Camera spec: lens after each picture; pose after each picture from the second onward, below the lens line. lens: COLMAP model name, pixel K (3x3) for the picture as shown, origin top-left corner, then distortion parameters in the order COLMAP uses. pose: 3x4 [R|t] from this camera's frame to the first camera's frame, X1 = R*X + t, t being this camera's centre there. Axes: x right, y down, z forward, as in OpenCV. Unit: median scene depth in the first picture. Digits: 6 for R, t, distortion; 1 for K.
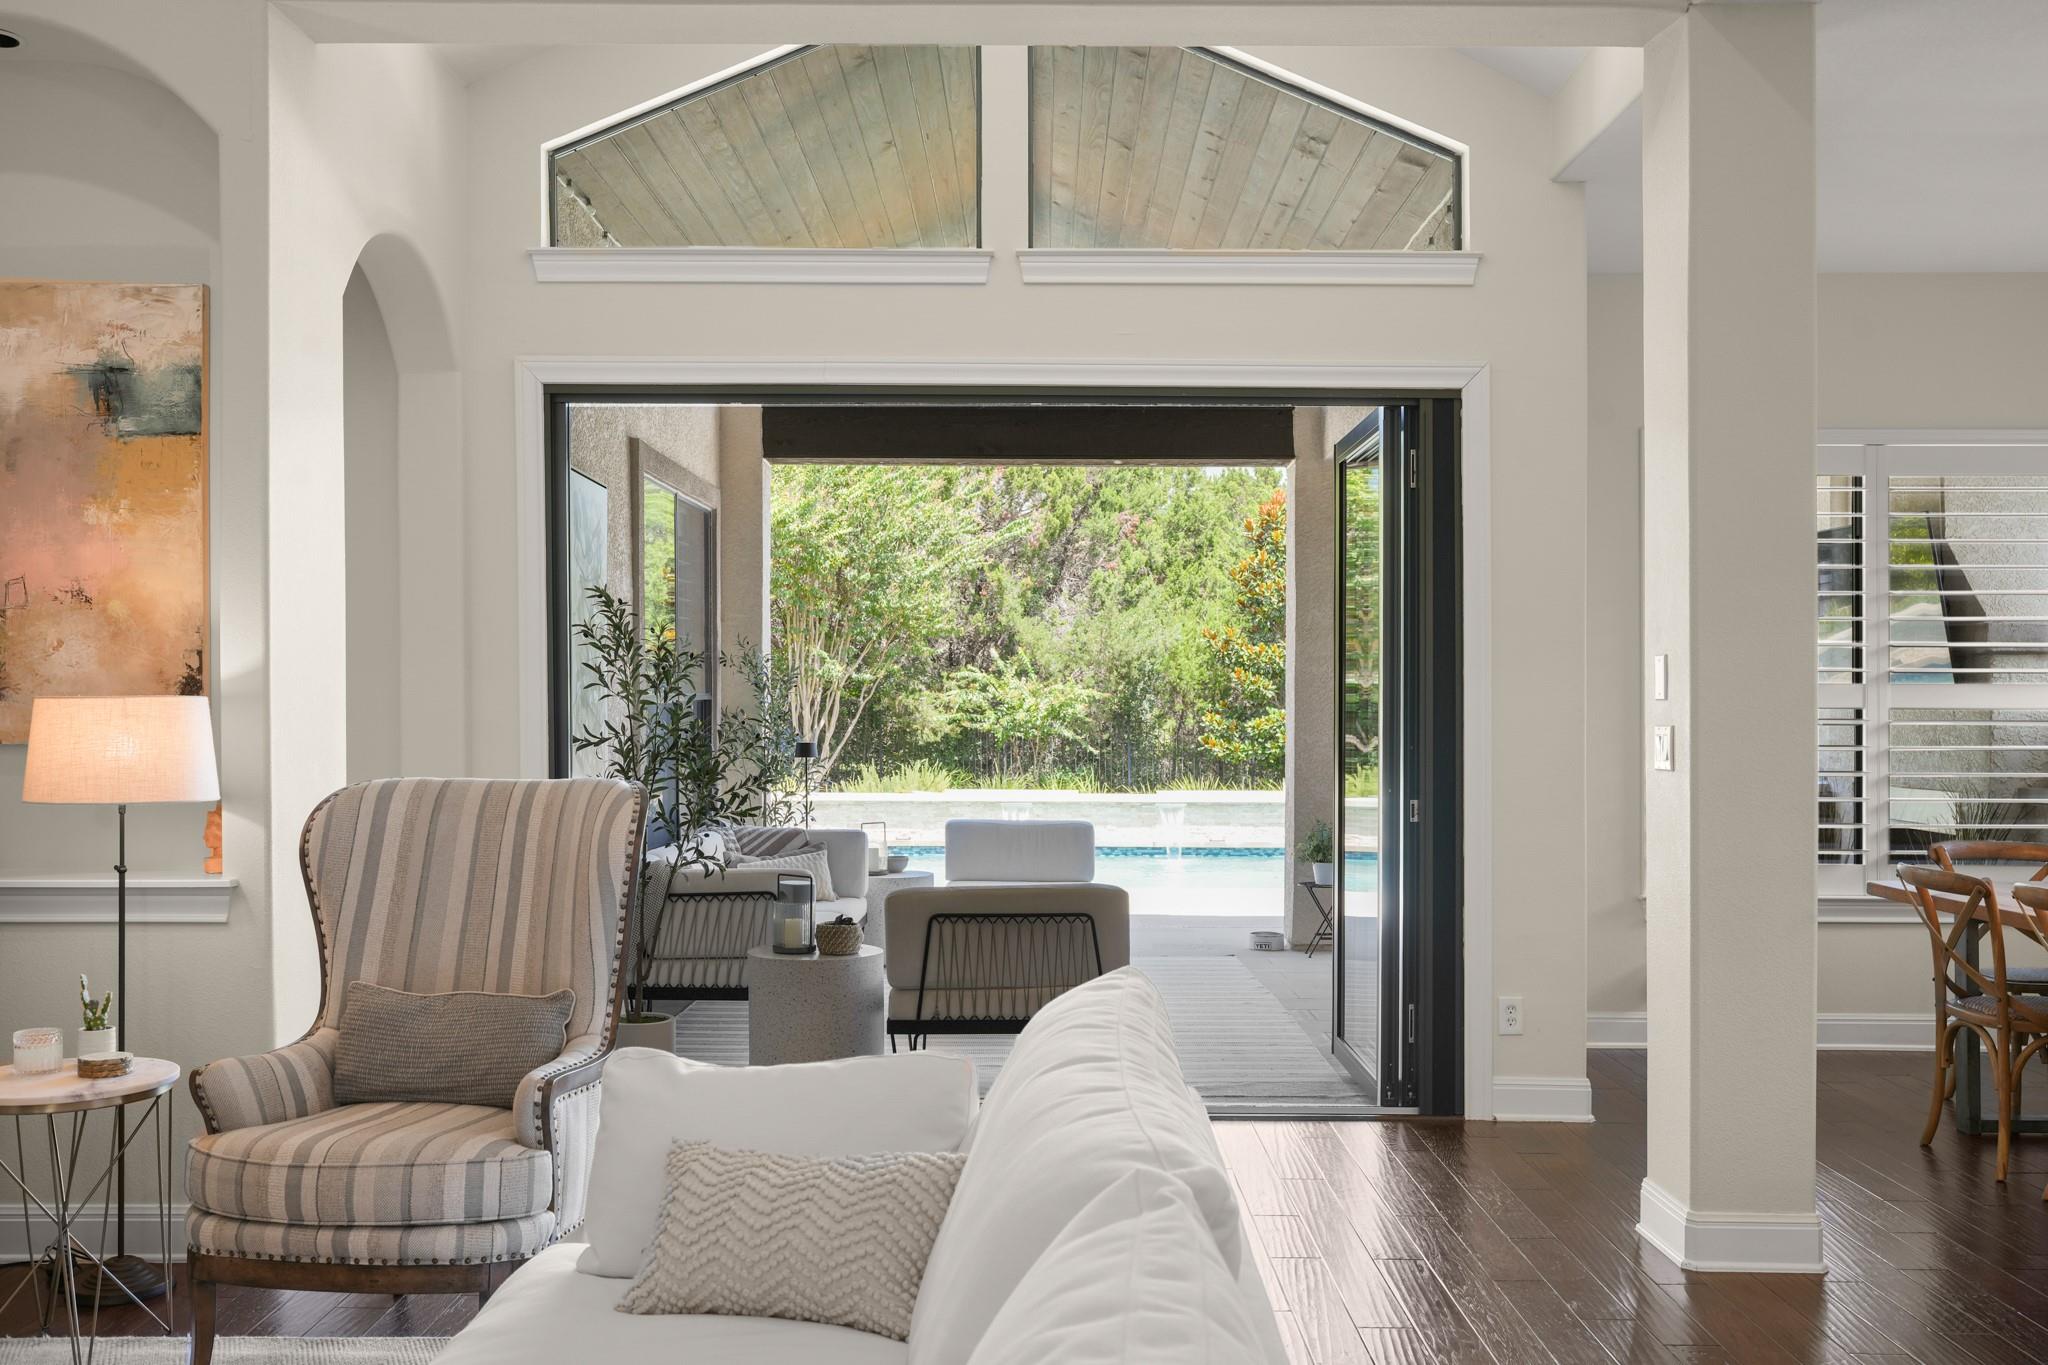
lens RADIAL K [[1788.0, 0, 1023.2], [0, 1788.0, 704.3], [0, 0, 1]] dist [0.011156, 0.005442]
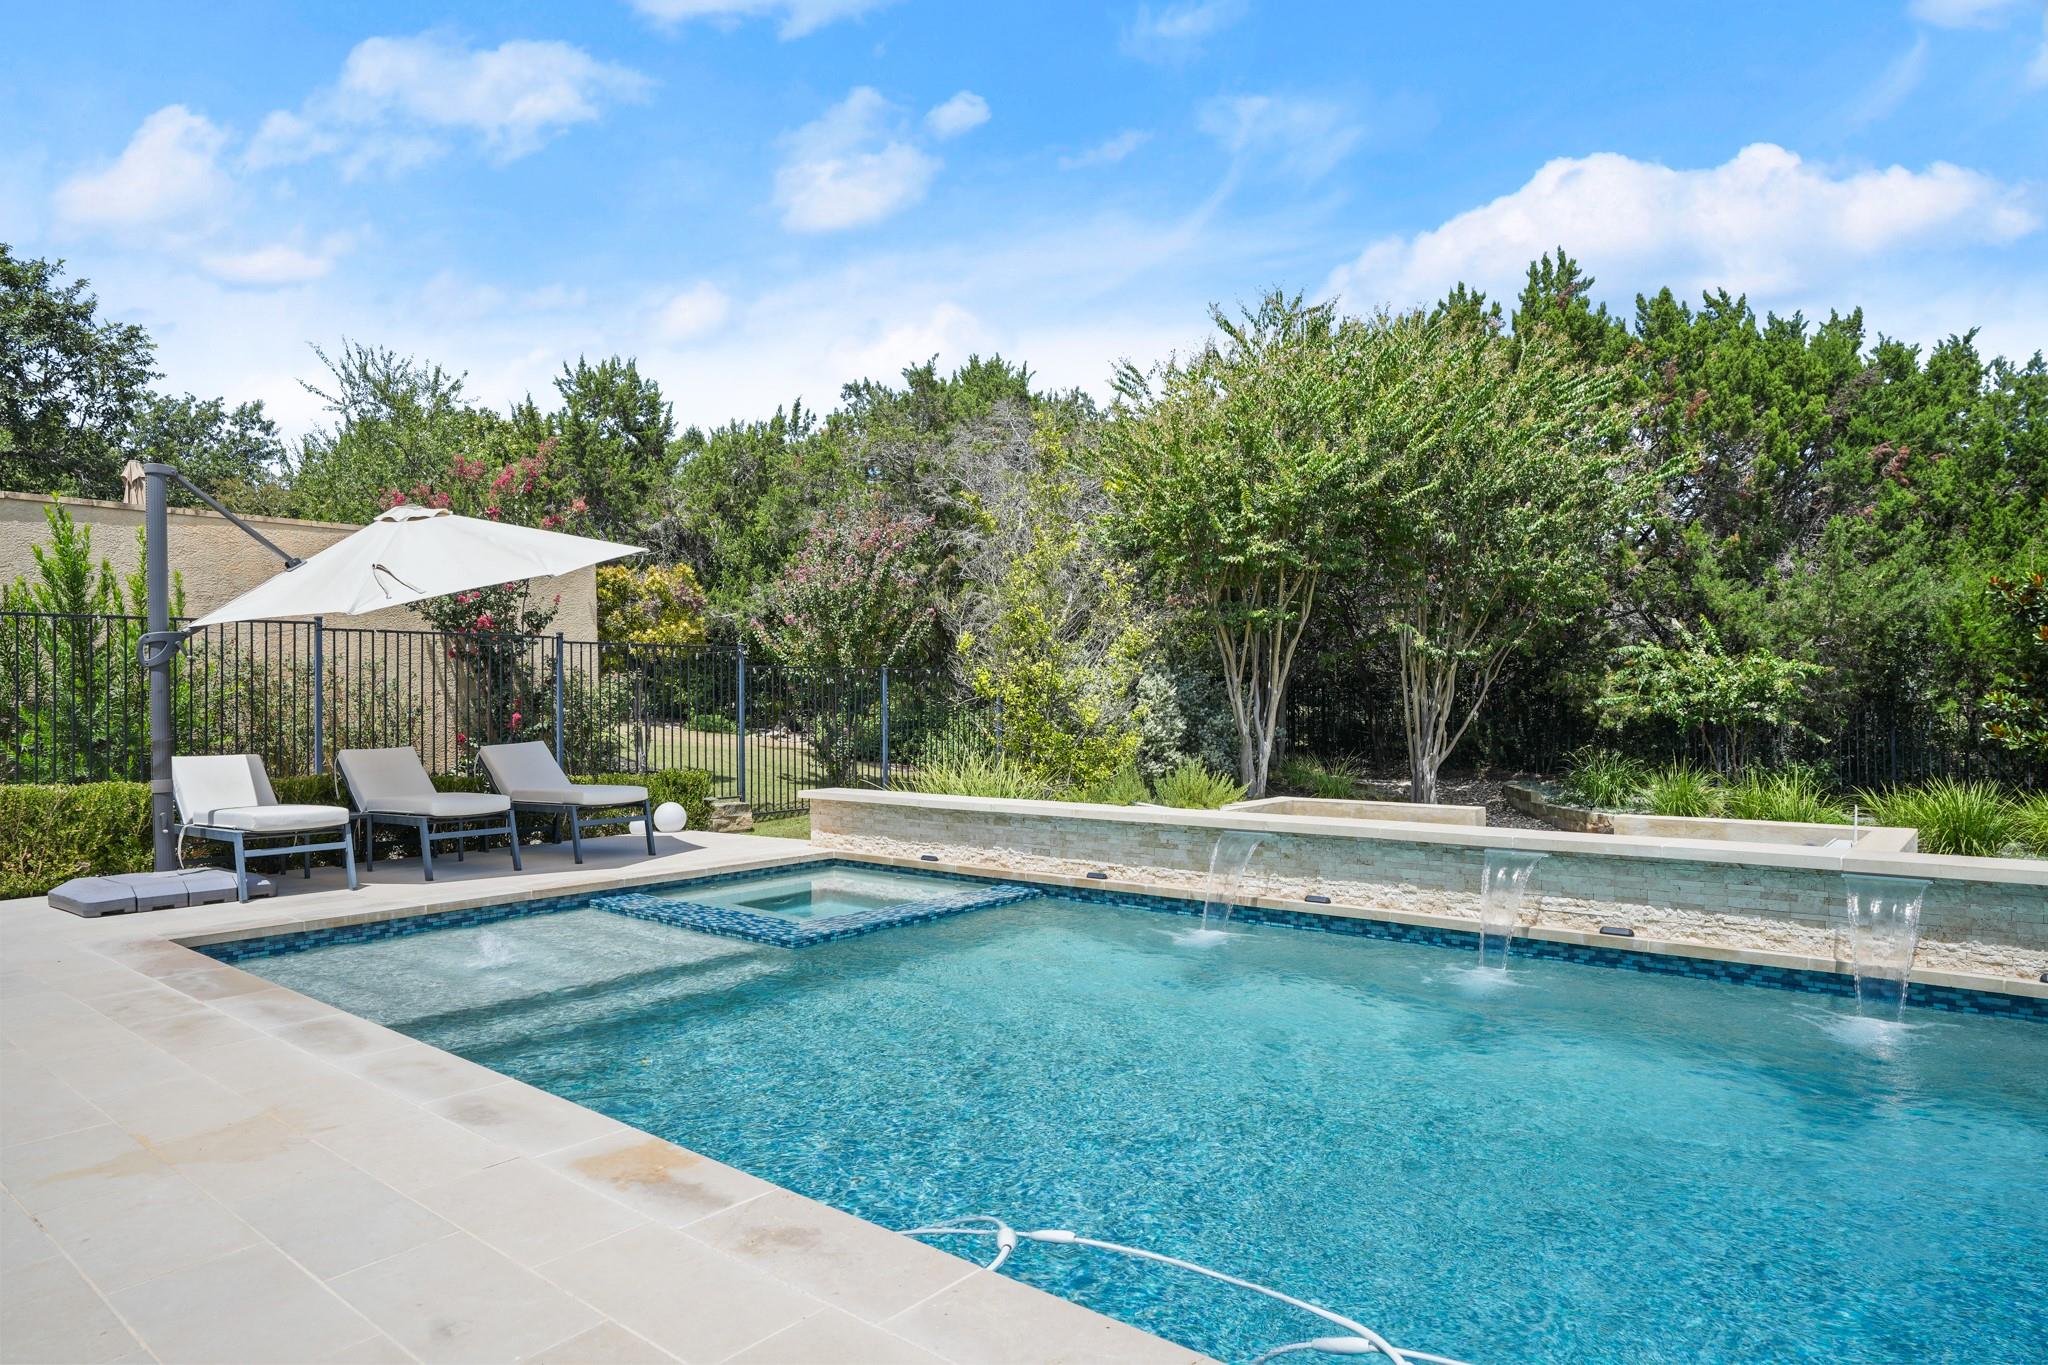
lens RADIAL K [[1206.7, 0, 1018.5], [0, 1206.7, 690.9], [0, 0, 1]] dist [-0.044618, 0.044914]
pose [[0.768404, -0.013378, -0.639825, 0.109895], [0.008297, 0.999906, -0.010943, 0.007152], [0.639911, 0.003100, 0.768443, 0.370416]]
